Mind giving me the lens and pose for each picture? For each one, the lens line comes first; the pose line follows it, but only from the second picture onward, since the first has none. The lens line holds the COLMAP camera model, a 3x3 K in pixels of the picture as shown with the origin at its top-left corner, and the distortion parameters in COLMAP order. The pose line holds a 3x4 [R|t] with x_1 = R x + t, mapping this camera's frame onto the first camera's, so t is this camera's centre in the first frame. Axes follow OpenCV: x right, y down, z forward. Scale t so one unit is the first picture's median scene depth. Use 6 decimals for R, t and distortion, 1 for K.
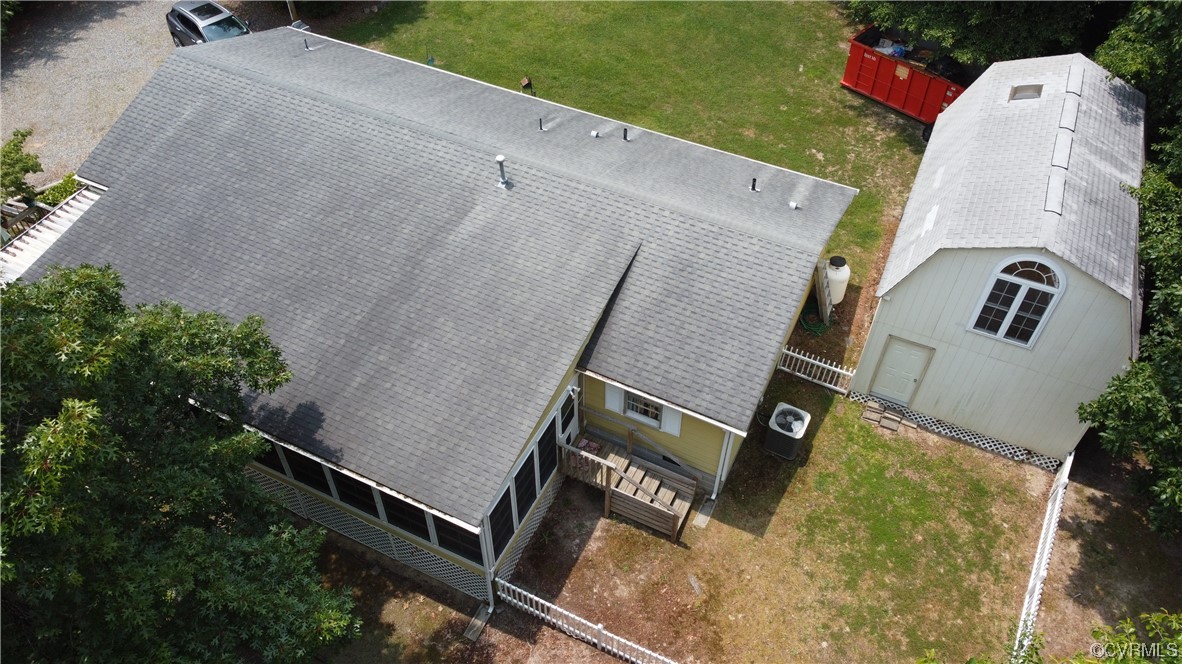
lens RADIAL K [[900.5, 0, 591.2], [0, 900.5, 332.2], [0, 0, 1]] dist [-0.003649, 0.004507]
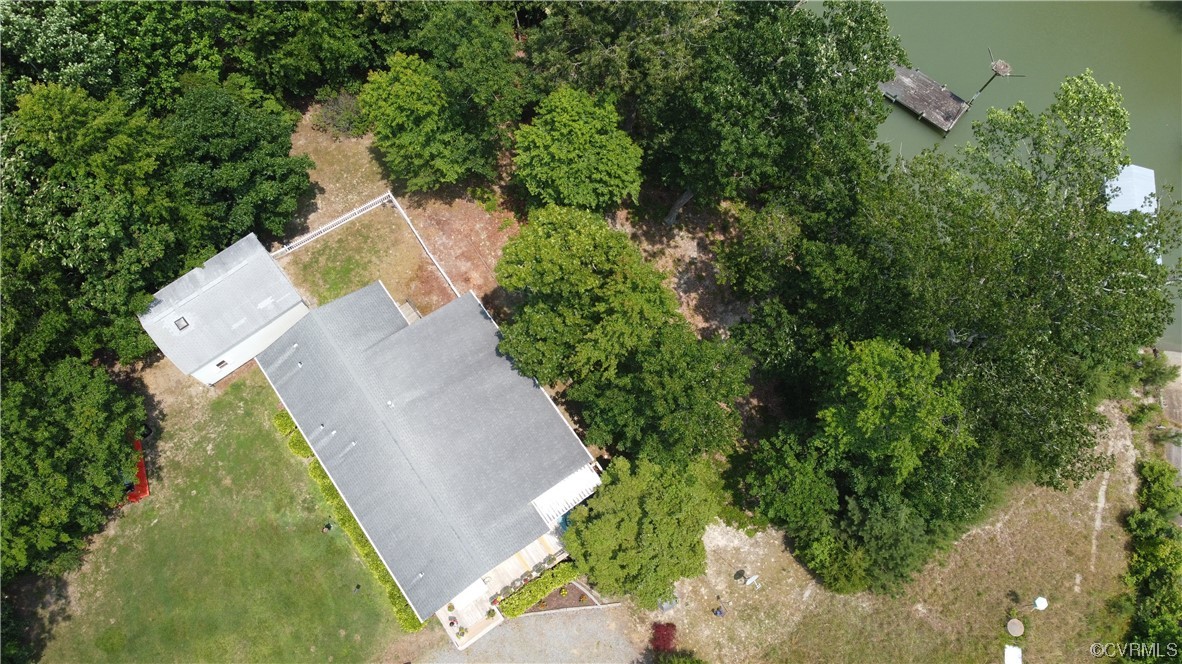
lens RADIAL K [[900.5, 0, 586.5], [0, 900.5, 334.9], [0, 0, 1]] dist [-0.003649, 0.004507]
pose [[-0.878827, -0.459474, 0.128634, -0.569832], [0.337796, -0.408735, 0.847838, -1.429568], [-0.336982, 0.788555, 0.514416, -0.409363]]
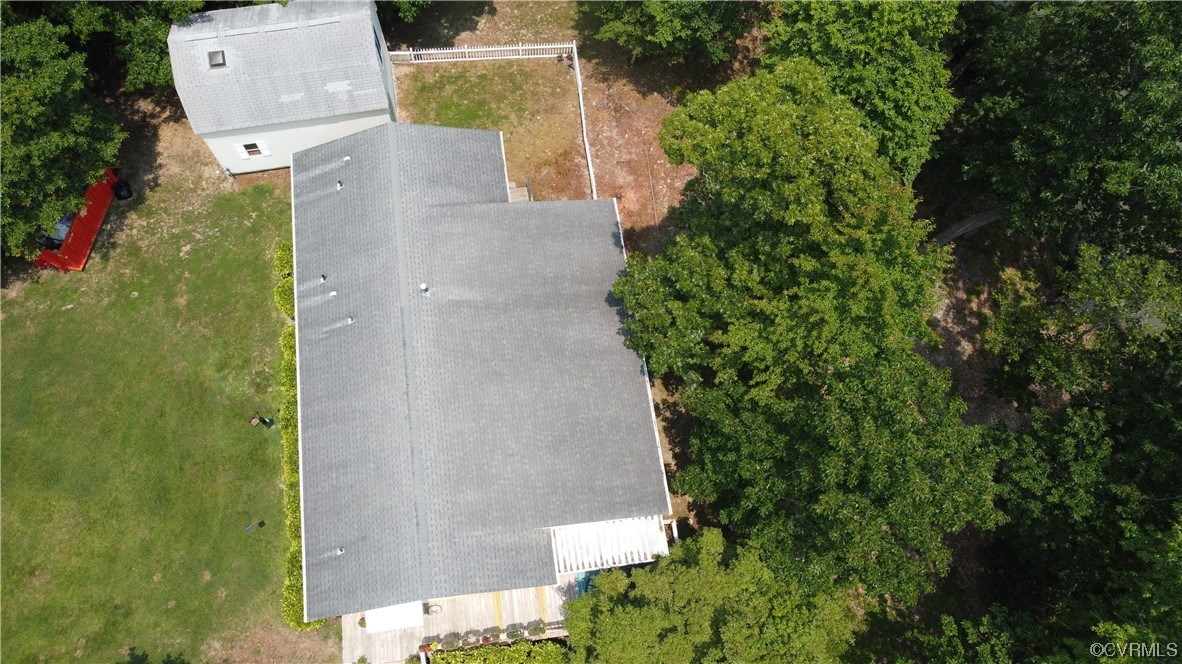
lens RADIAL K [[900.5, 0, 584.4], [0, 900.5, 336.6], [0, 0, 1]] dist [-0.003649, 0.004507]
pose [[-0.561170, -0.776469, 0.286679, -0.552364], [0.599585, -0.142578, 0.787508, -0.906199], [-0.570602, 0.613814, 0.545569, 0.031706]]
